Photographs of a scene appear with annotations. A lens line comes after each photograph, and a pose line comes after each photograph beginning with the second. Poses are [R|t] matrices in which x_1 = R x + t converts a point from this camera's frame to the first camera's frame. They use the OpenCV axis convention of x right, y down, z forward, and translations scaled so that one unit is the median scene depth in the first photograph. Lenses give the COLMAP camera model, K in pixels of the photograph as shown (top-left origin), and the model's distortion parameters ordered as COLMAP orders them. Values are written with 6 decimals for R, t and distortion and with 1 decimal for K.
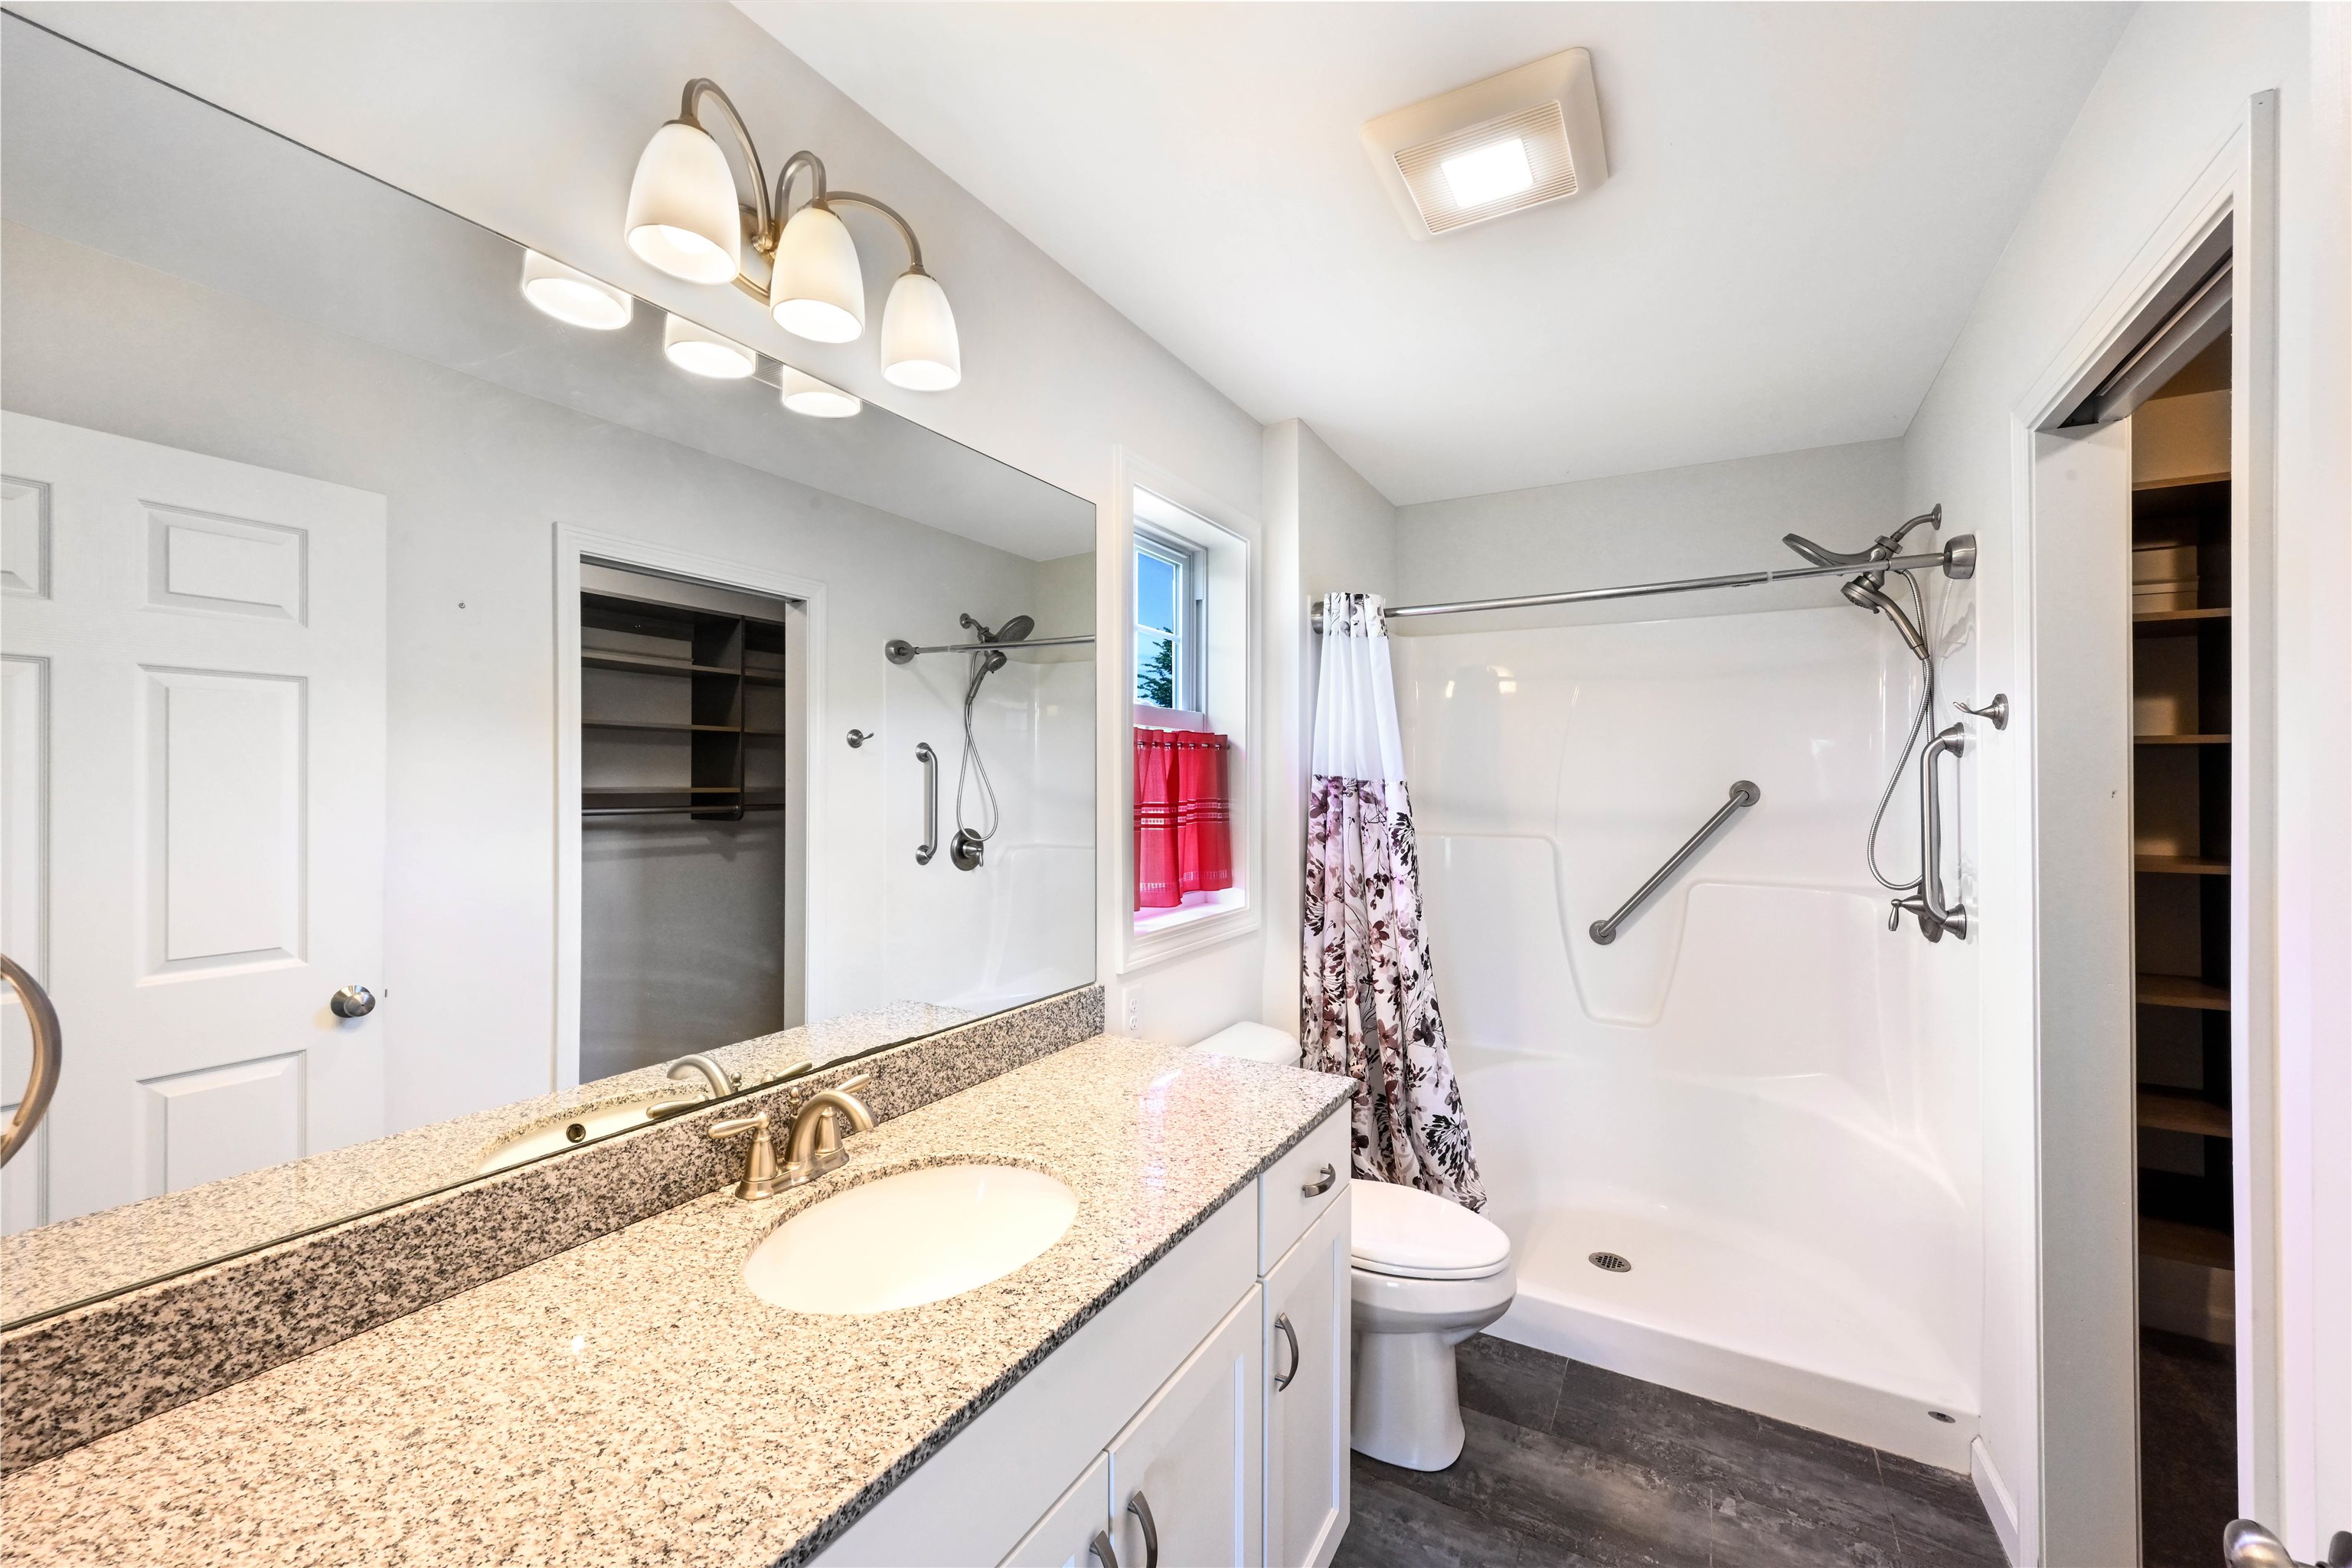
lens RADIAL K [[947.6, 0, 1178.5], [0, 947.6, 782.3], [0, 0, 1]] dist [-0.001049, -0.000236]
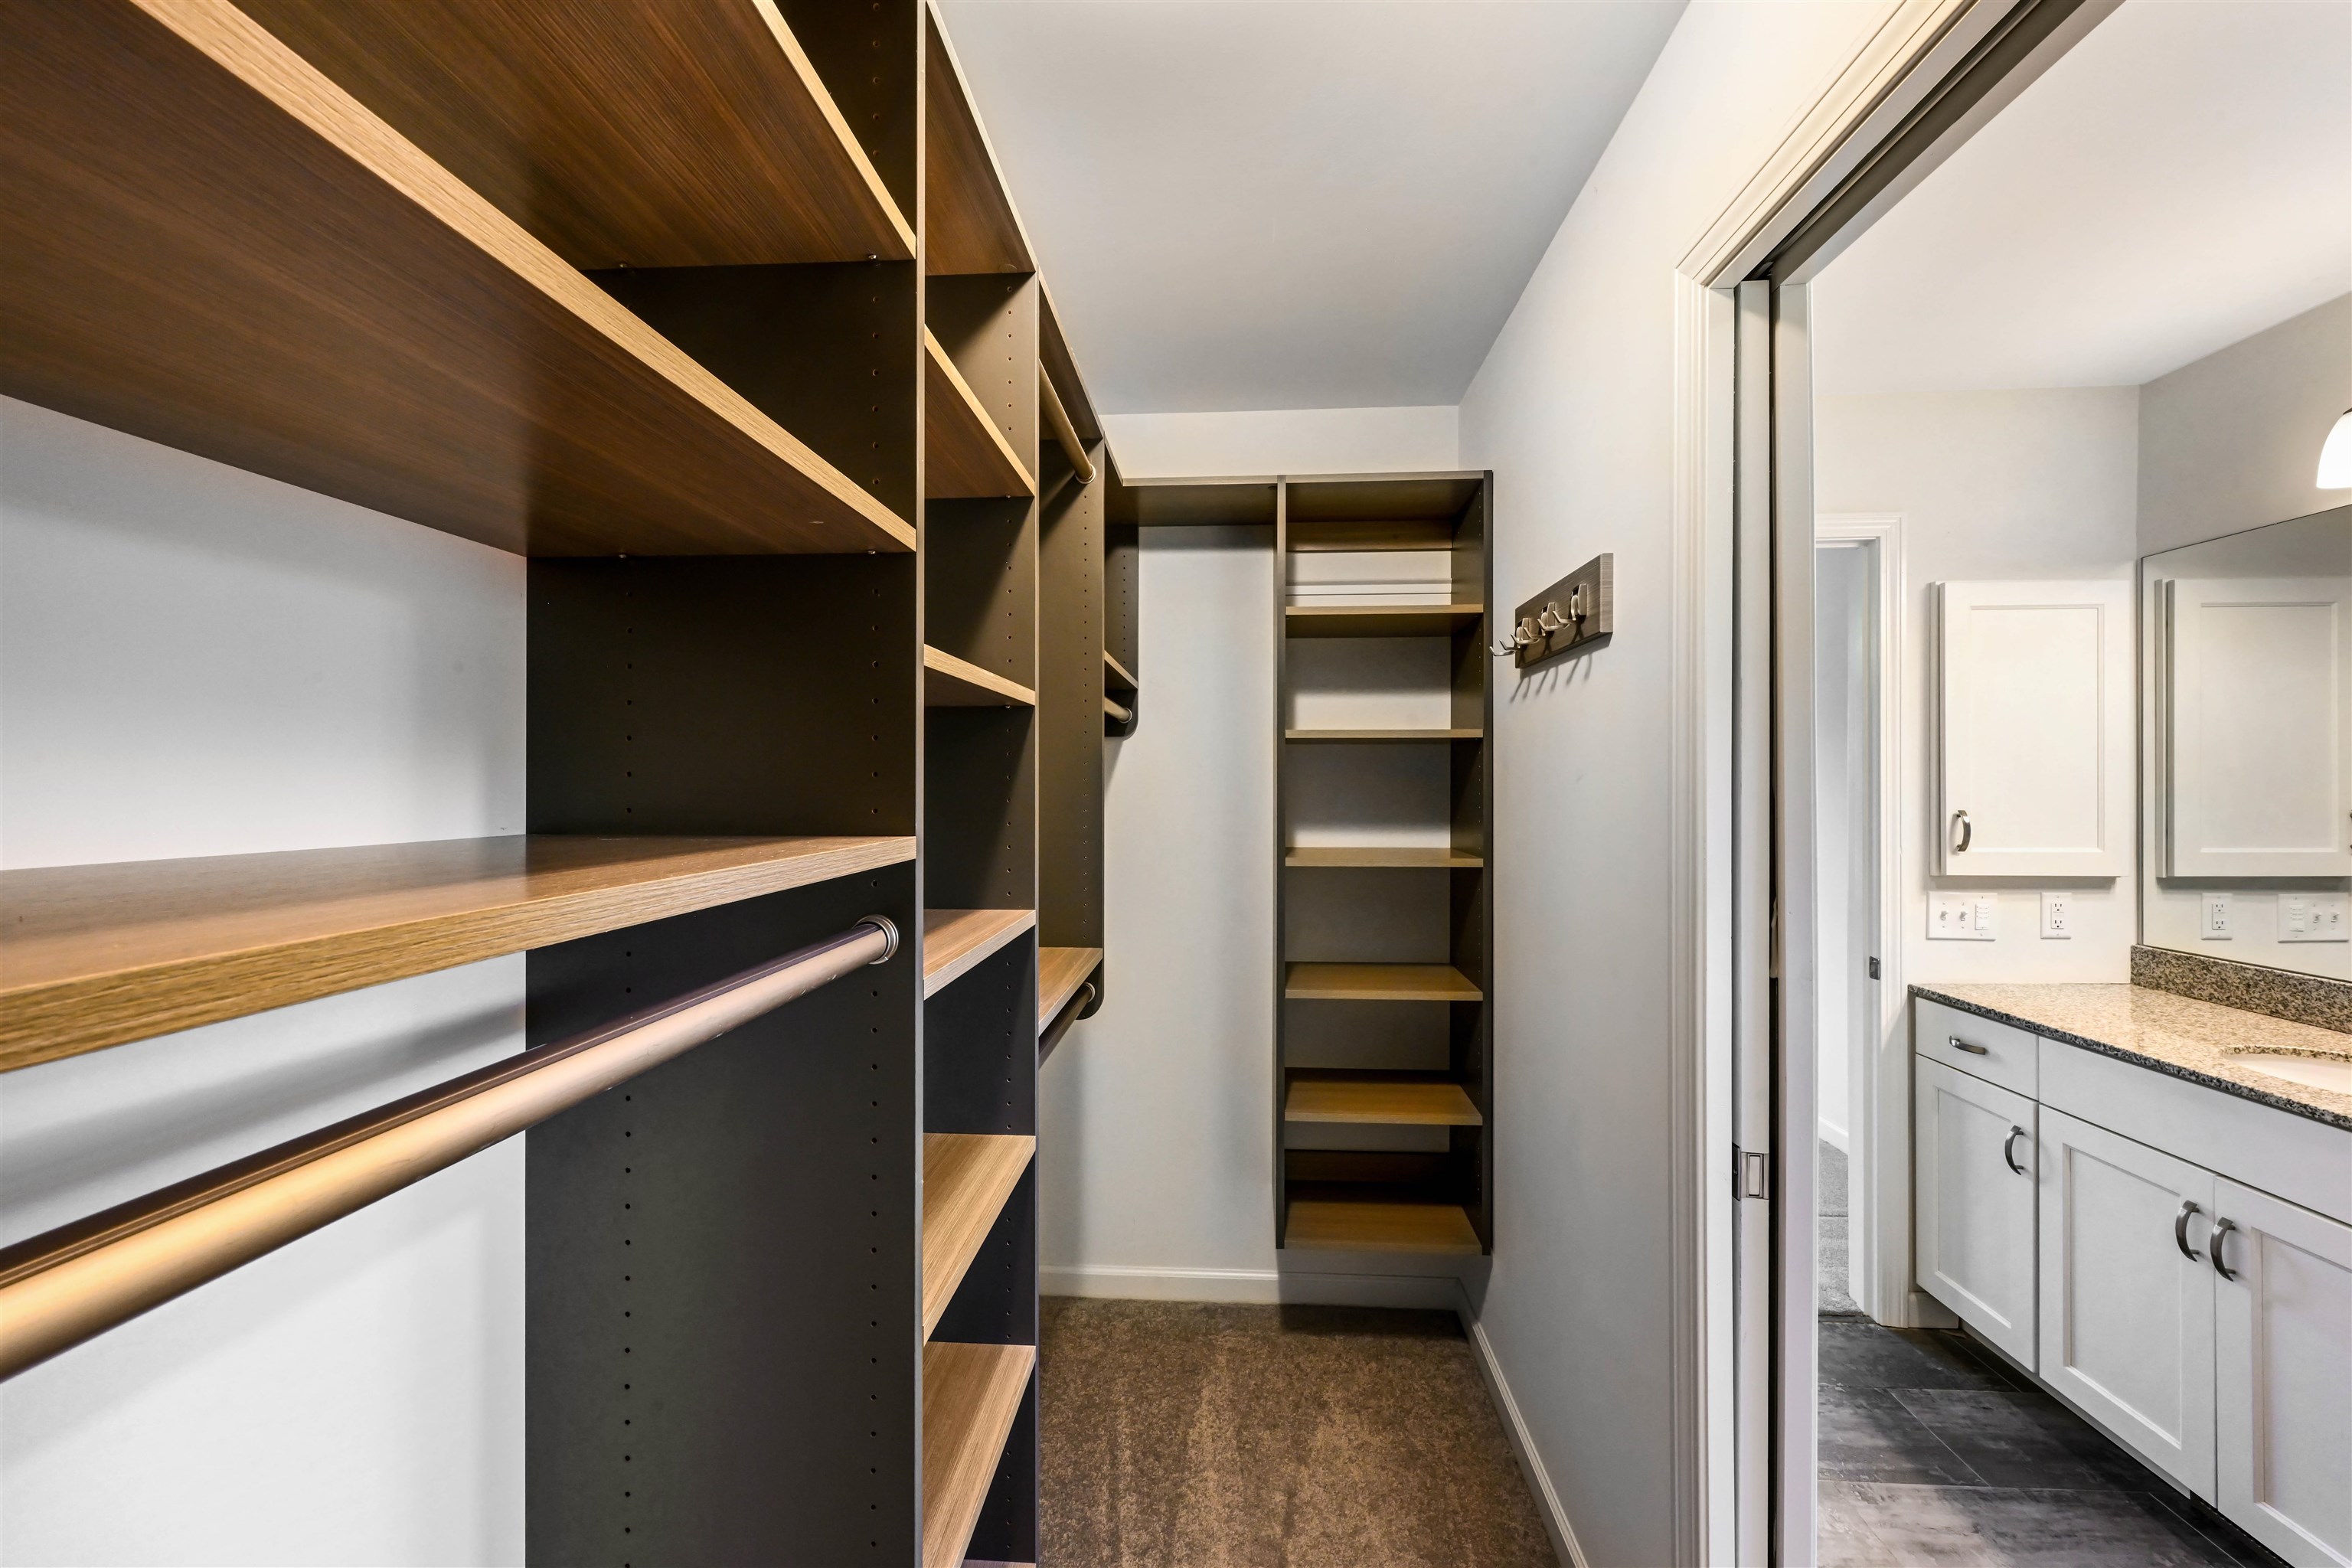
lens RADIAL K [[947.6, 0, 1178.5], [0, 947.6, 782.3], [0, 0, 1]] dist [-0.001049, -0.000236]
pose [[-0.897456, -0.002380, -0.441097, 1.526644], [-0.001274, 0.999995, -0.002804, 0.003447], [0.441101, -0.001954, -0.897455, 1.108343]]
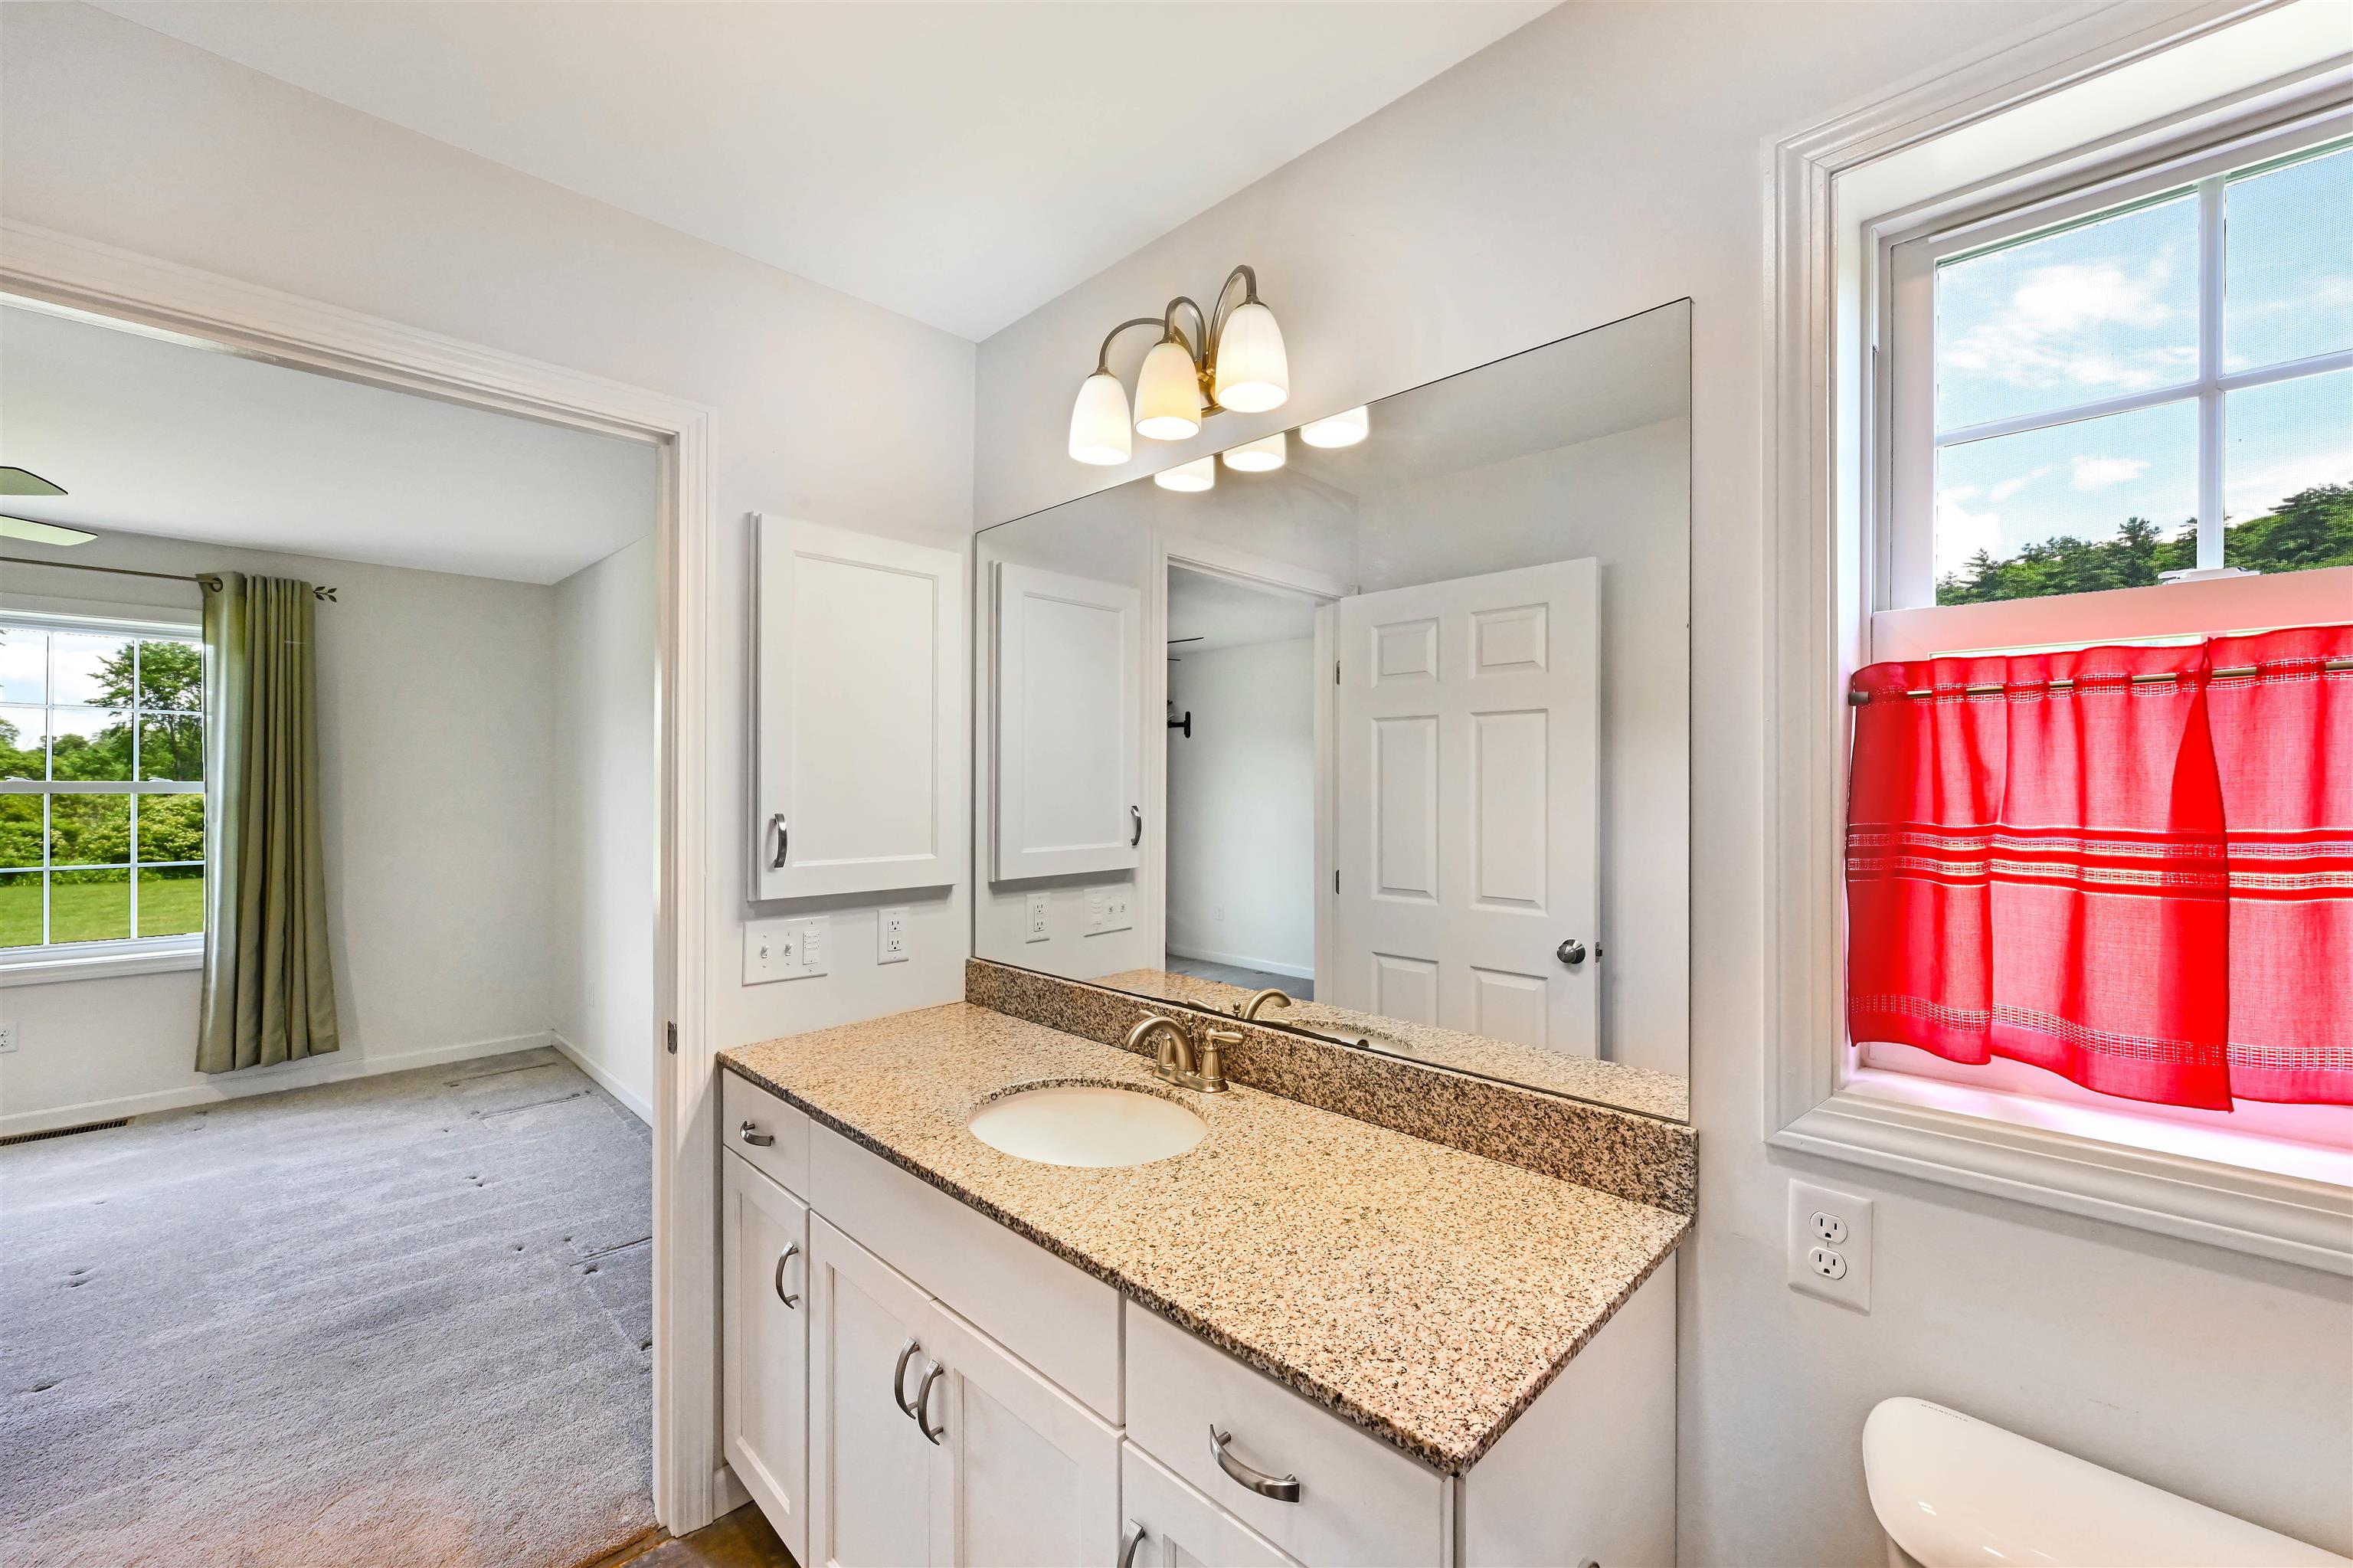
lens RADIAL K [[948.0, 0, 1179.0], [0, 948.0, 782.3], [0, 0, 1]] dist [-0.001049, -0.000236]
pose [[-0.261709, -0.005417, -0.965132, 0.700072], [-0.003187, 0.999984, -0.004748, 0.007642], [0.965142, 0.001833, -0.261722, 1.077895]]
